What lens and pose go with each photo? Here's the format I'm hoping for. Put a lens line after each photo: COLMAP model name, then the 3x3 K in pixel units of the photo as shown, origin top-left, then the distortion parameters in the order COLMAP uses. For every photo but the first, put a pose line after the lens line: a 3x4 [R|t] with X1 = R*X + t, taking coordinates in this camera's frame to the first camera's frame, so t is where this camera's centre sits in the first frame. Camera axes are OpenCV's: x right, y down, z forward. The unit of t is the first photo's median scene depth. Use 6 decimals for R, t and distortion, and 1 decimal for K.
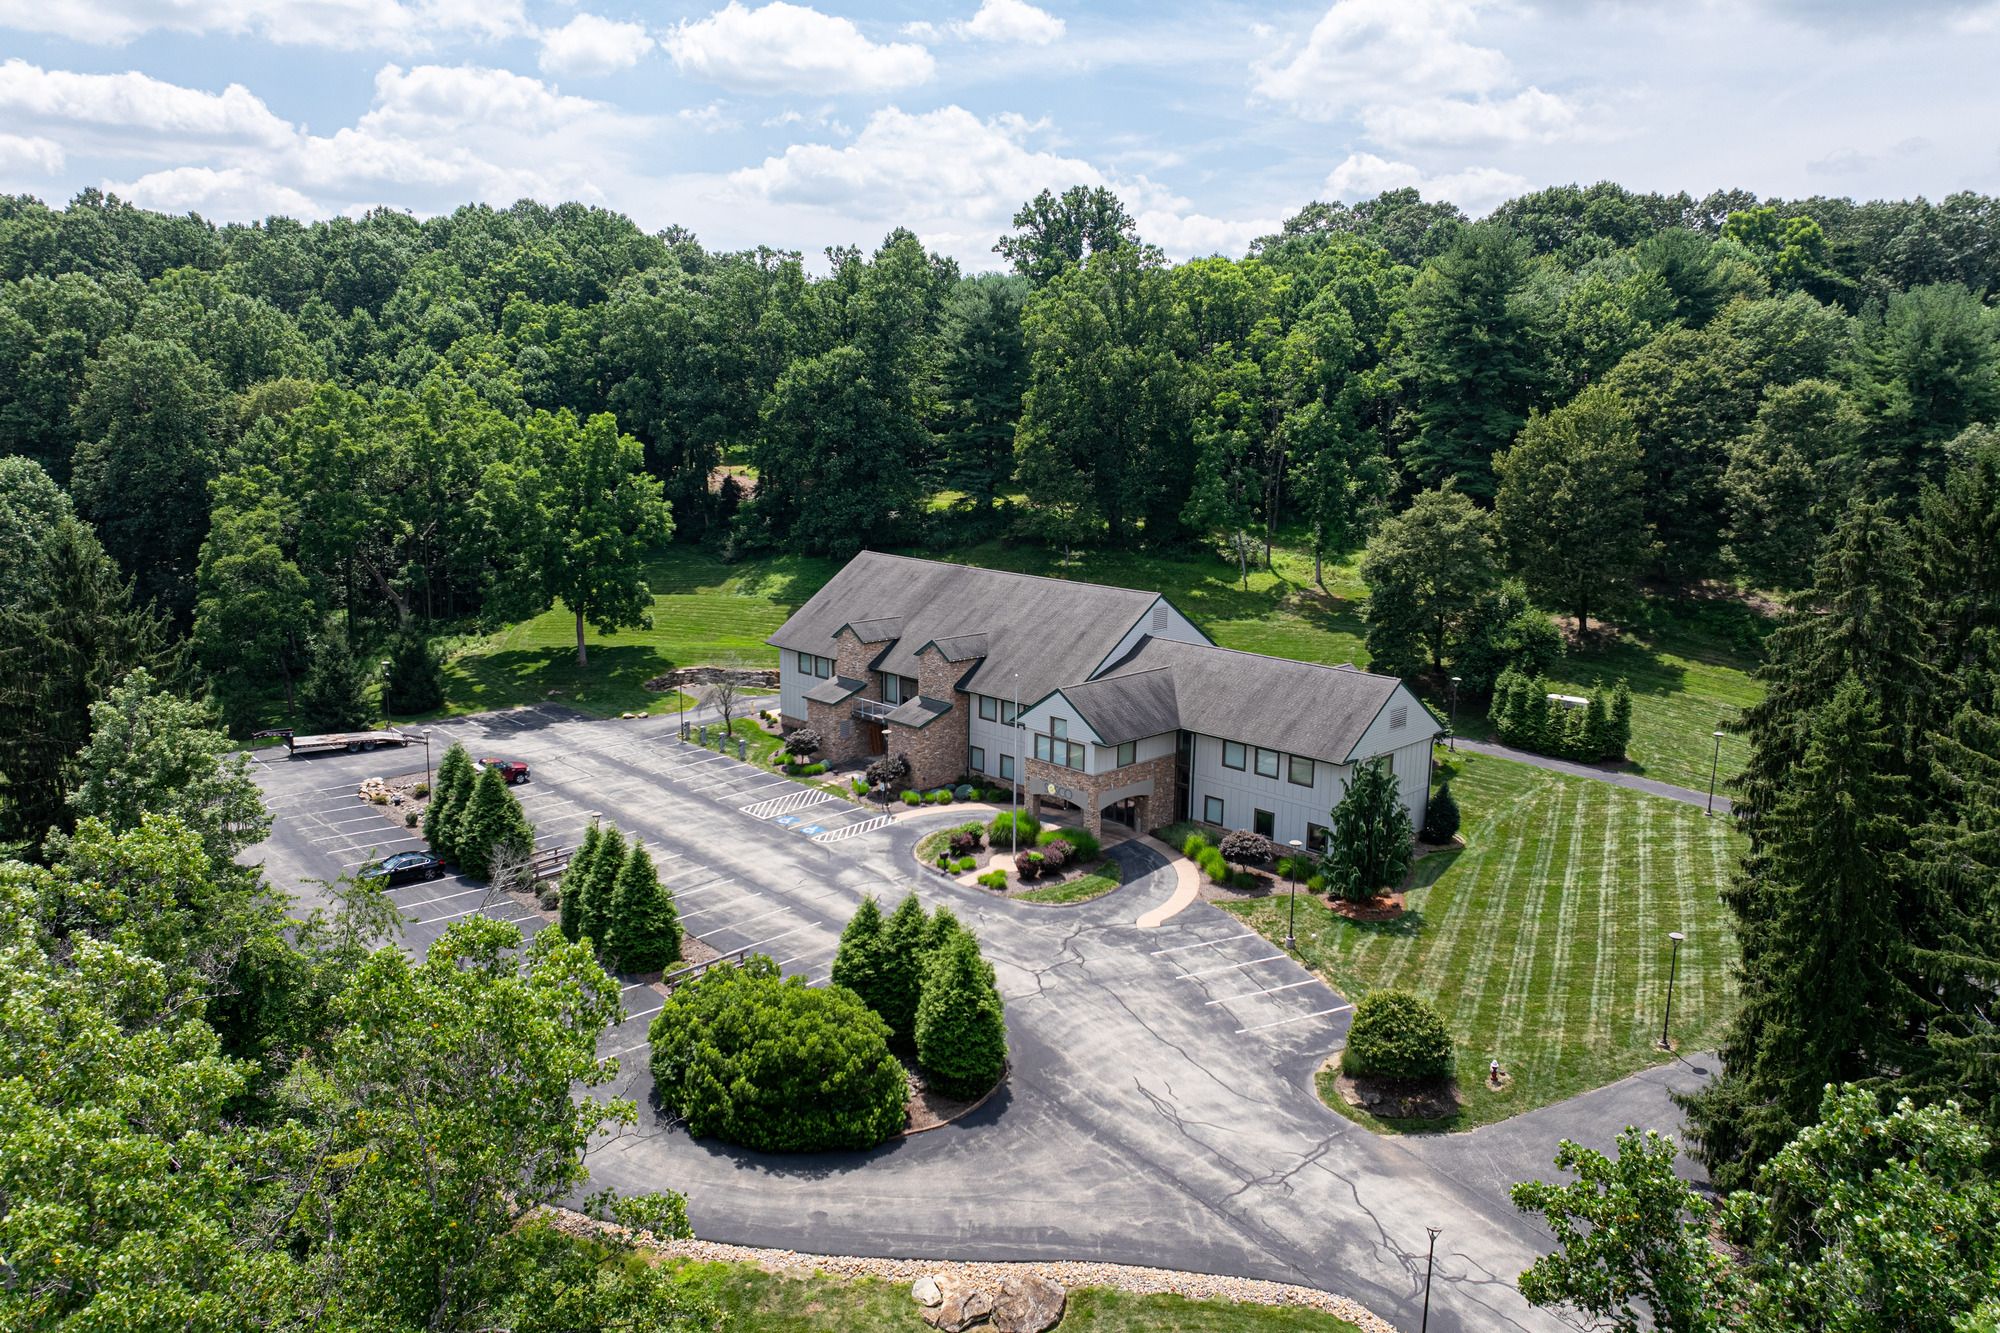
lens RADIAL K [[1387.0, 0, 995.8], [0, 1387.0, 661.4], [0, 0, 1]] dist [-0.027199, -0.030502]
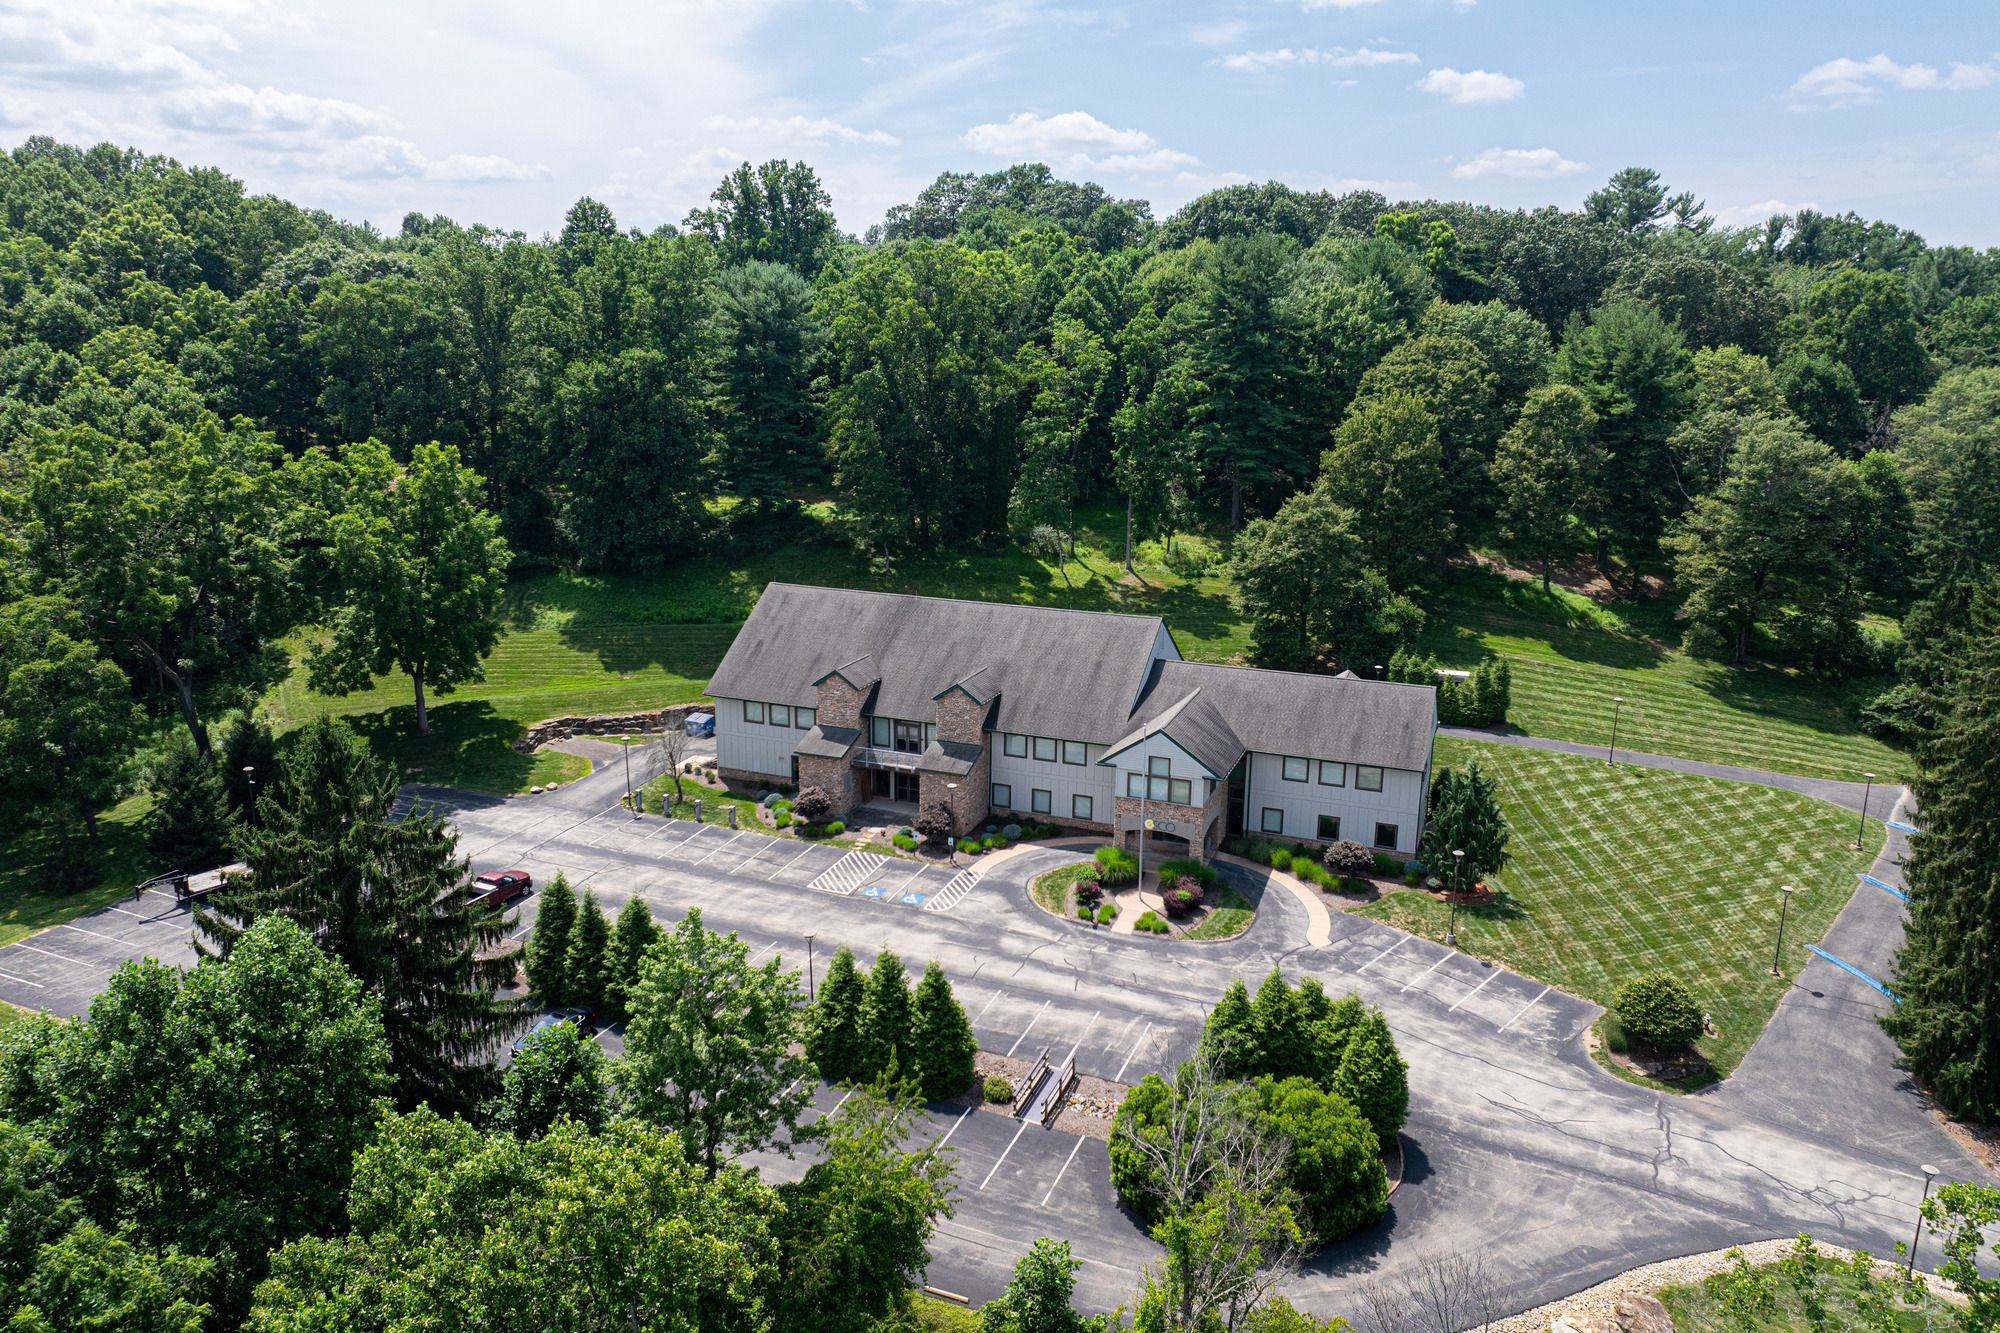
lens RADIAL K [[1387.0, 0, 995.8], [0, 1387.0, 661.4], [0, 0, 1]] dist [-0.027199, -0.030502]
pose [[0.910054, -0.101802, 0.401793, -0.510776], [0.079138, 0.994212, 0.072655, -0.123974], [-0.406864, -0.034323, 0.912844, 0.109129]]
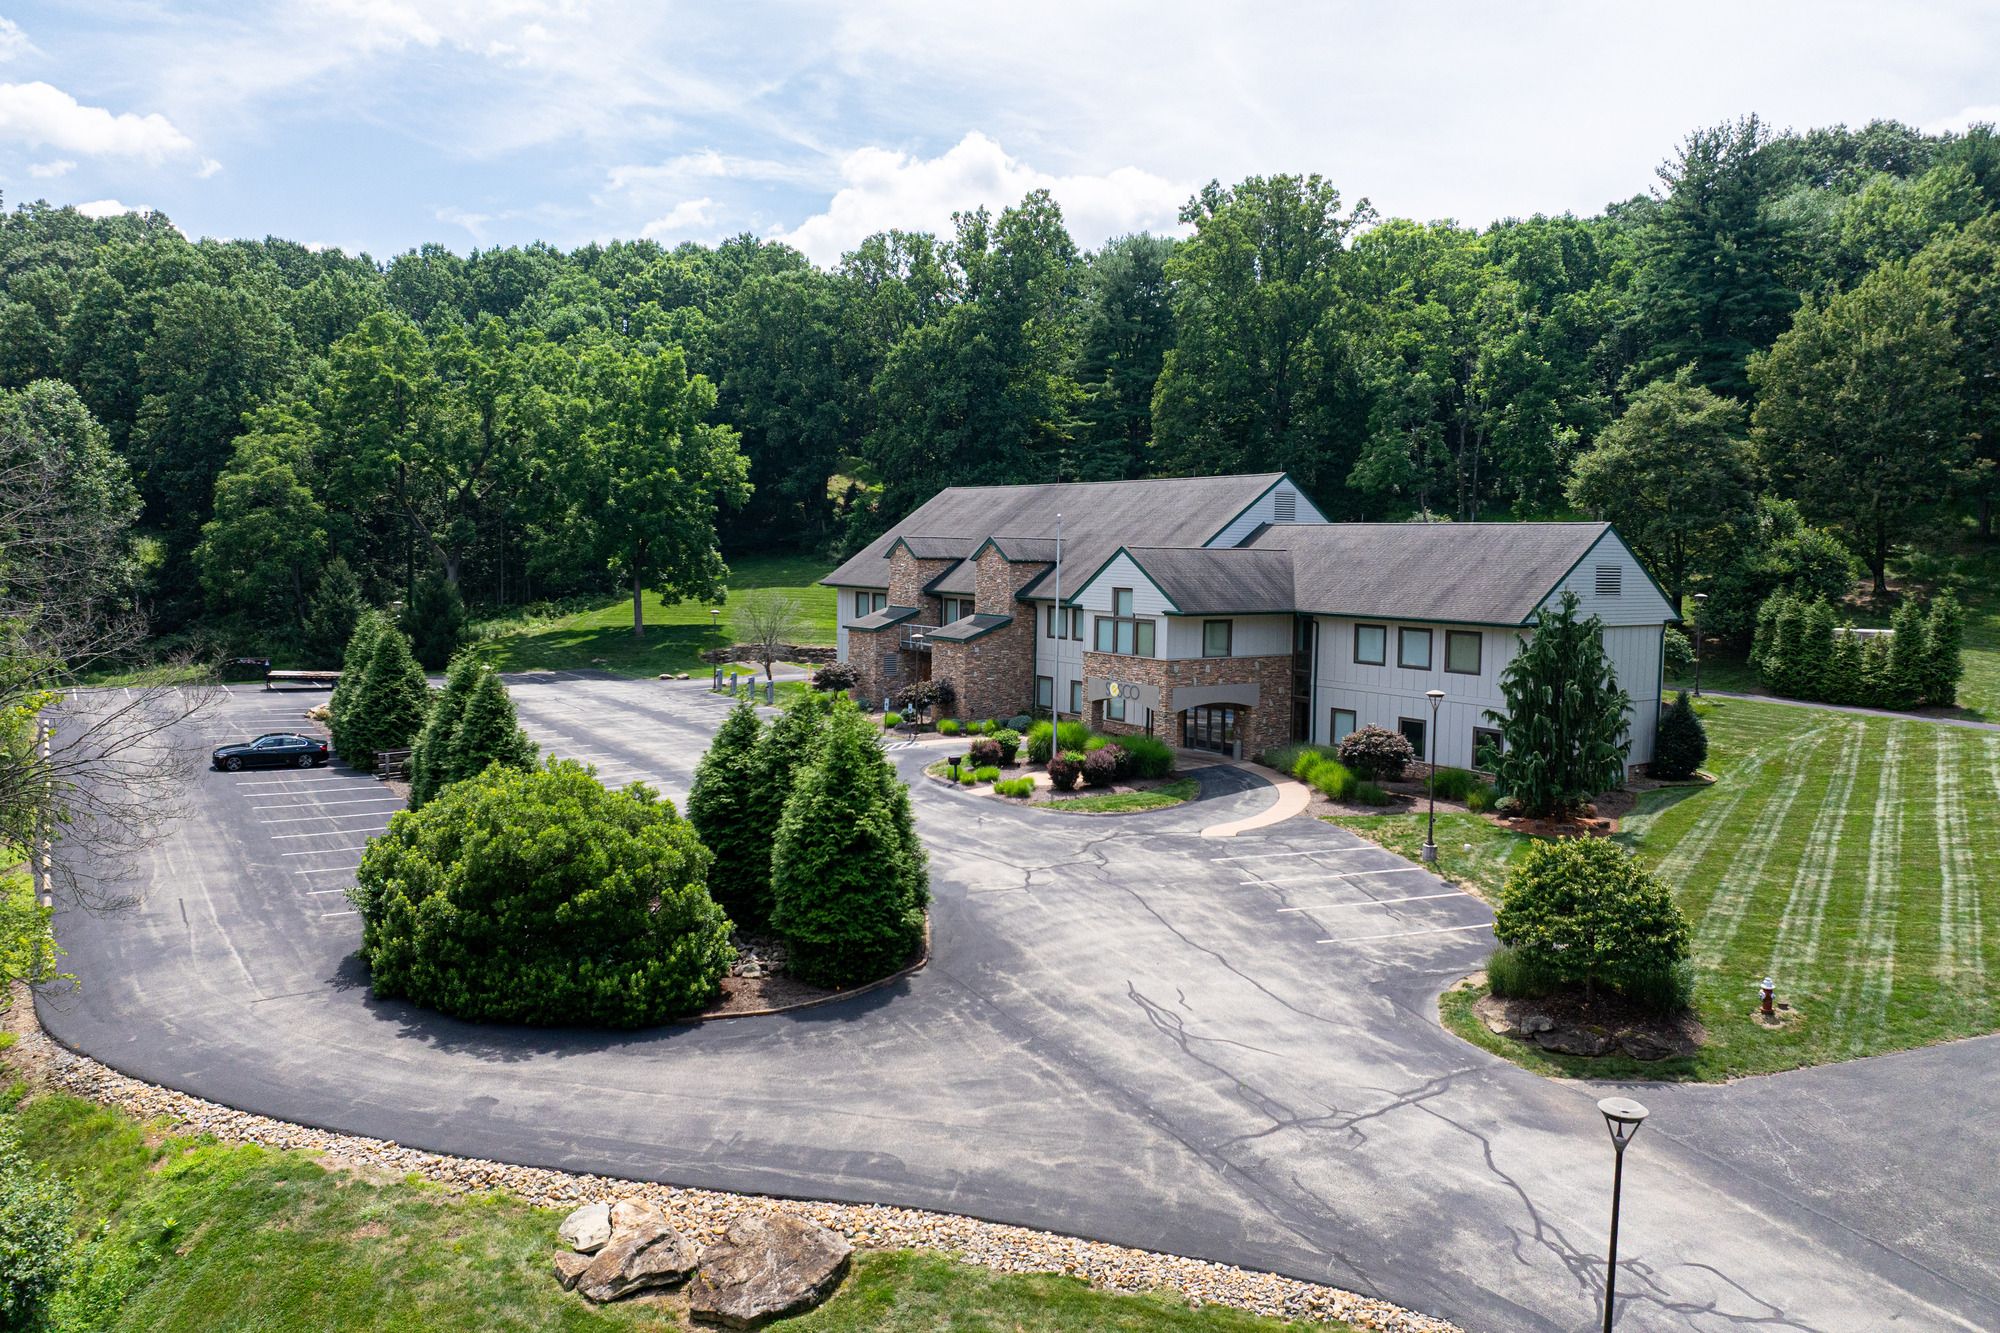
lens RADIAL K [[1391.7, 0, 1000.0], [0, 1391.7, 666.5], [0, 0, 1]] dist [-0.040825, 0.006991]
pose [[0.987307, 0.016890, -0.157924, 0.104521], [-0.034432, 0.993444, -0.109008, 0.176184], [0.155048, 0.113062, 0.981416, 0.291030]]
